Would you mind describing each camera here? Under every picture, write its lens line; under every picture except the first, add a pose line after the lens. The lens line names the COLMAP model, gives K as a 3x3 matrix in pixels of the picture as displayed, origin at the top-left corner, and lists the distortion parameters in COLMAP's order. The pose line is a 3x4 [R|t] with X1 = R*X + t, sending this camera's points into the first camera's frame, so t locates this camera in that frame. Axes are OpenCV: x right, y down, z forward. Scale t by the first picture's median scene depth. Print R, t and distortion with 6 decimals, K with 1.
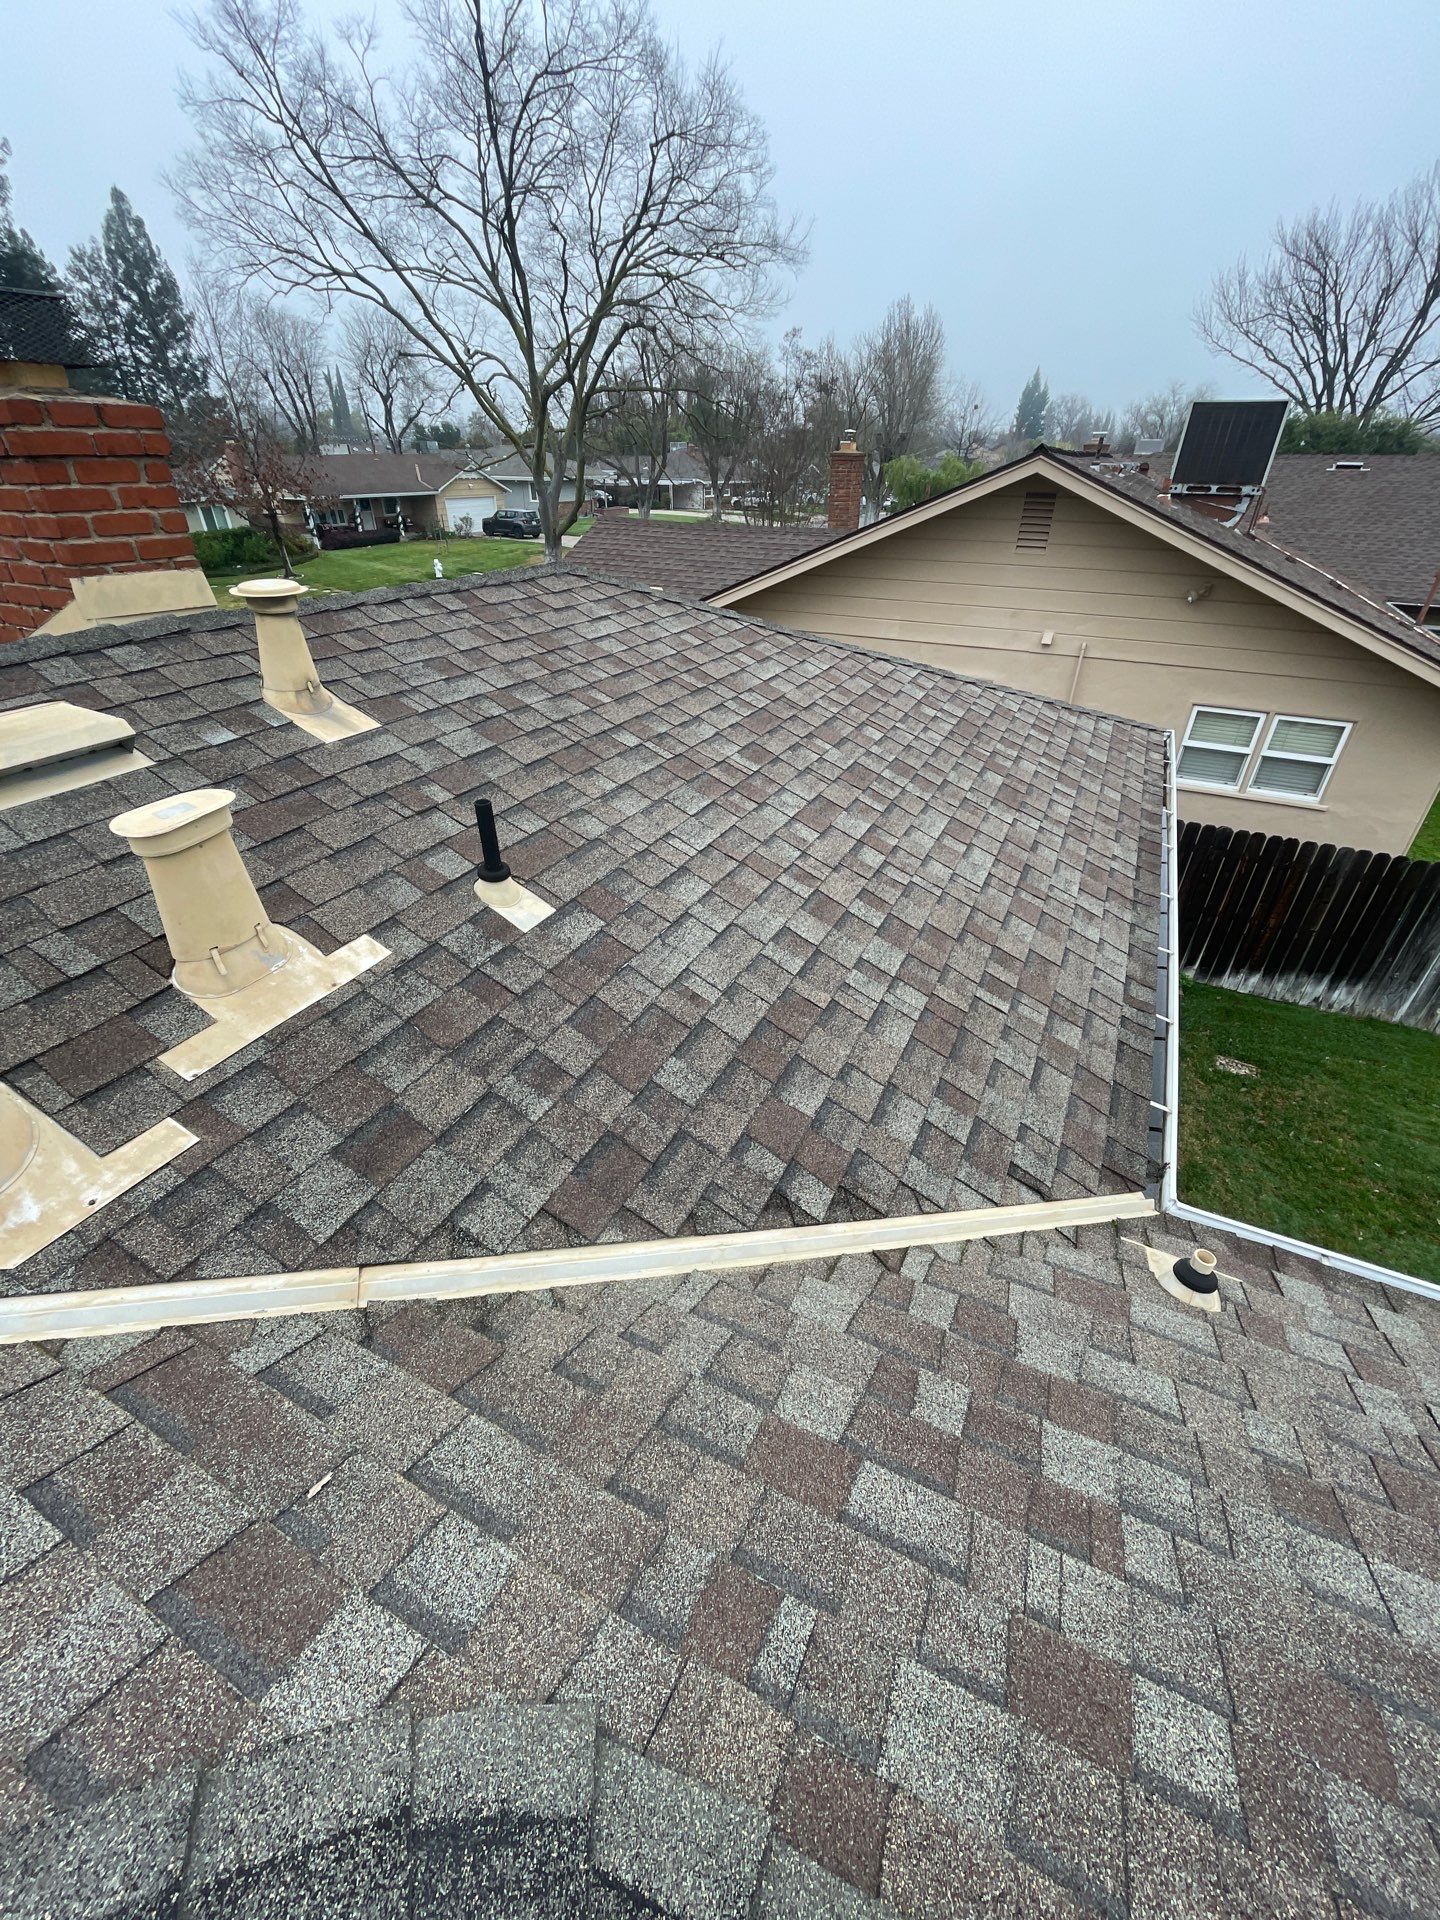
lens RADIAL K [[773.8, 0, 724.3], [0, 773.8, 960.0], [0, 0, 1]] dist [-0.004014, -0.000401]
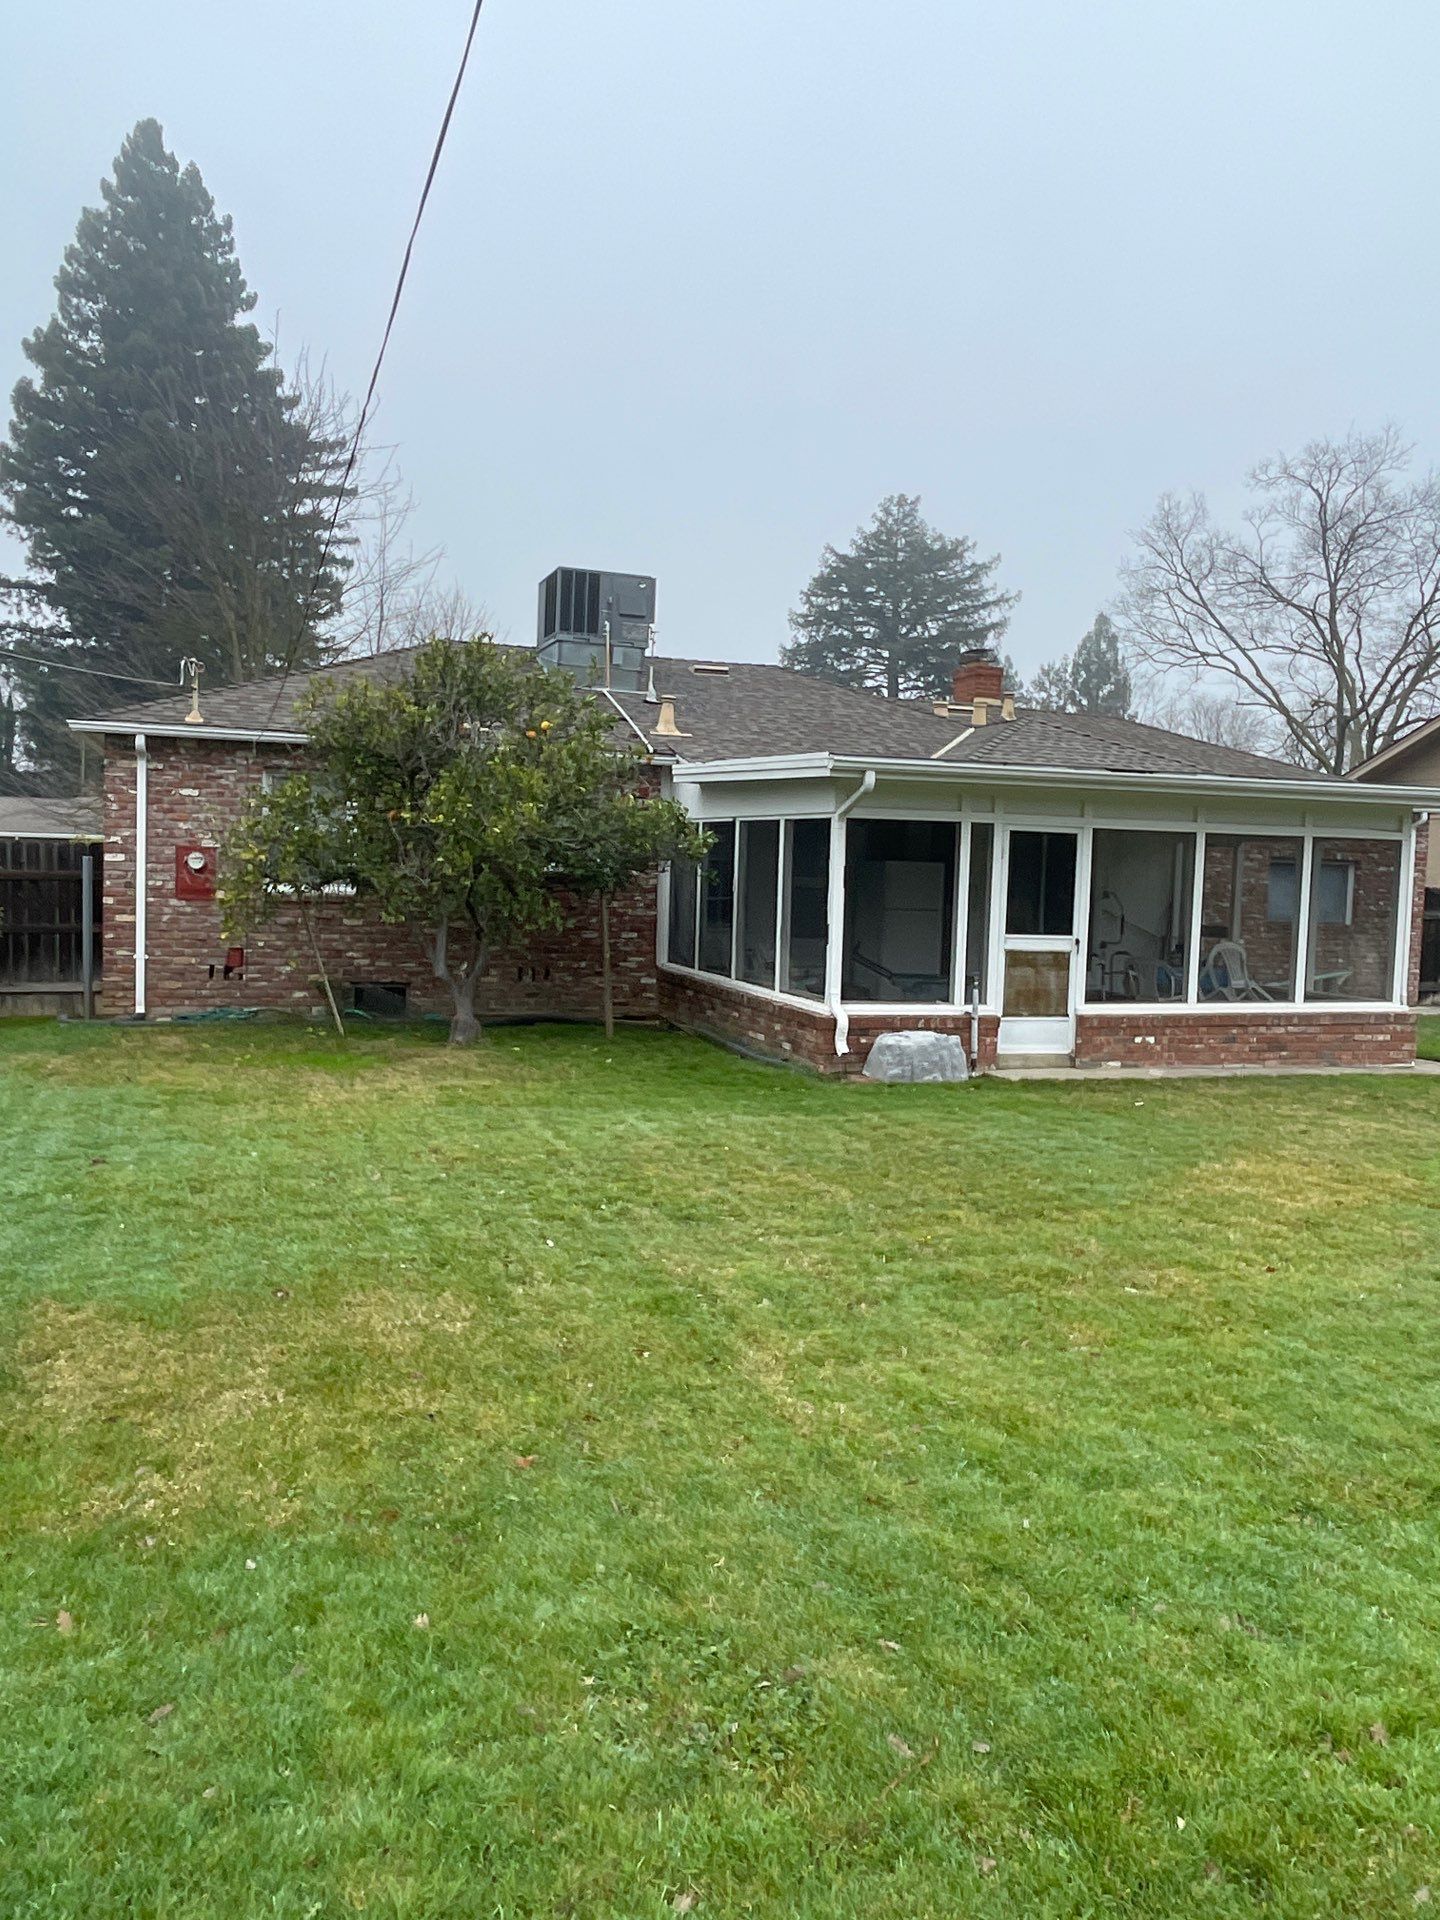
lens RADIAL K [[1450.0, 0, 720.0], [0, 1450.0, 960.0], [0, 0, 1]] dist [-0.004189, -0.001078]
pose [[0.707808, 0.060548, -0.703805, 3.464322], [-0.410503, 0.846081, -0.340050, 3.579509], [0.574887, 0.529604, 0.623718, -3.620226]]
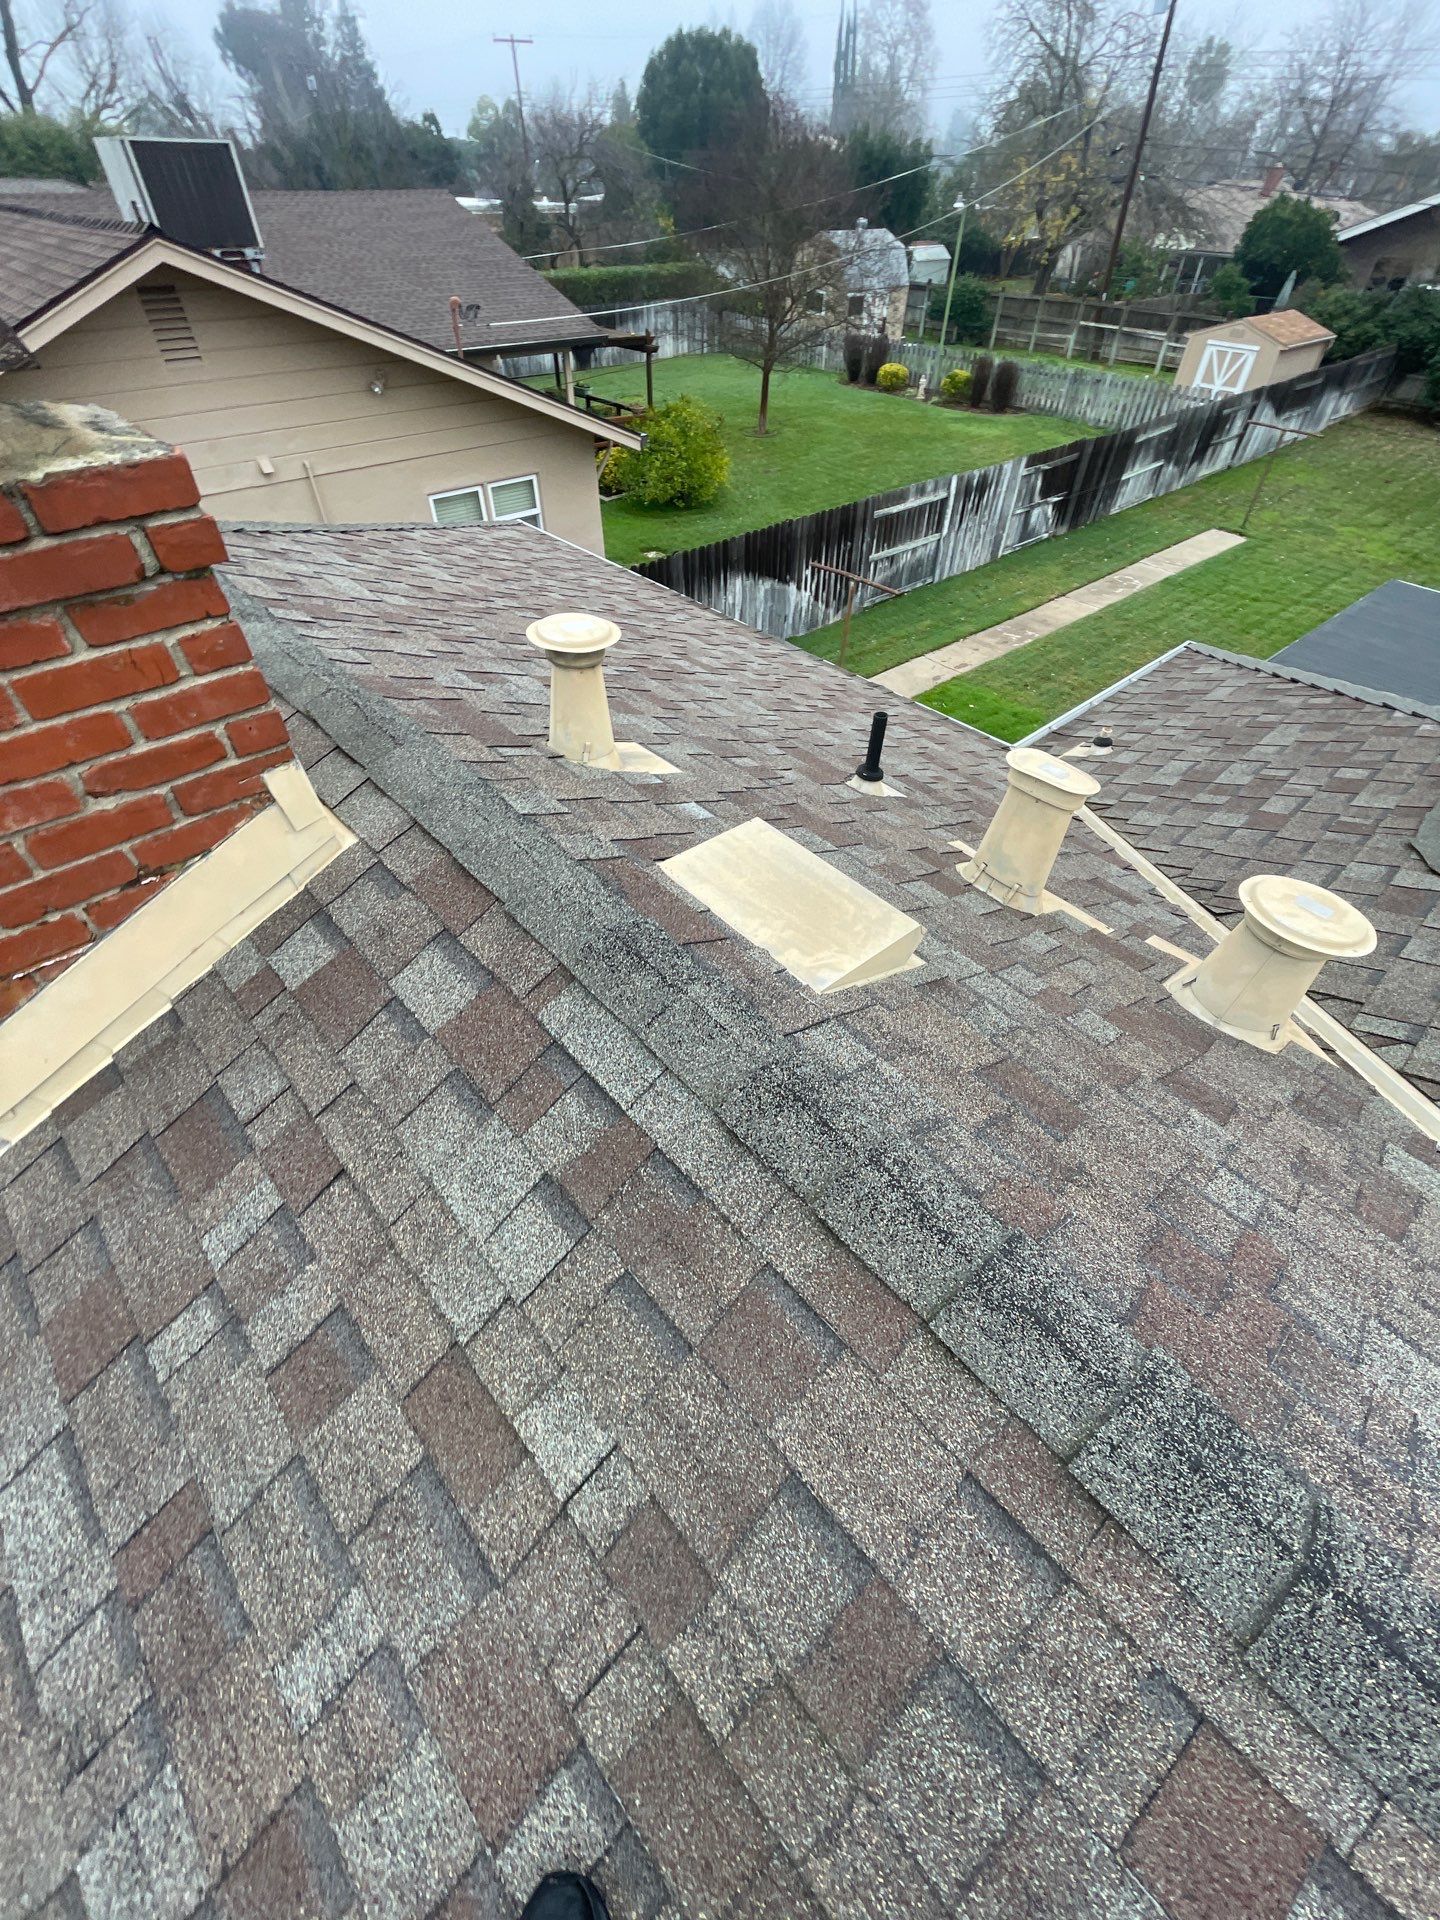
lens RADIAL K [[754.1, 0, 725.3], [0, 754.1, 960.2], [0, 0, 1]] dist [-0.009409, -0.000128]
pose [[0.387534, -0.665346, 0.638070, -0.873365], [0.495553, 0.734001, 0.464402, -0.361849], [-0.777332, 0.136226, 0.614165, 0.336477]]
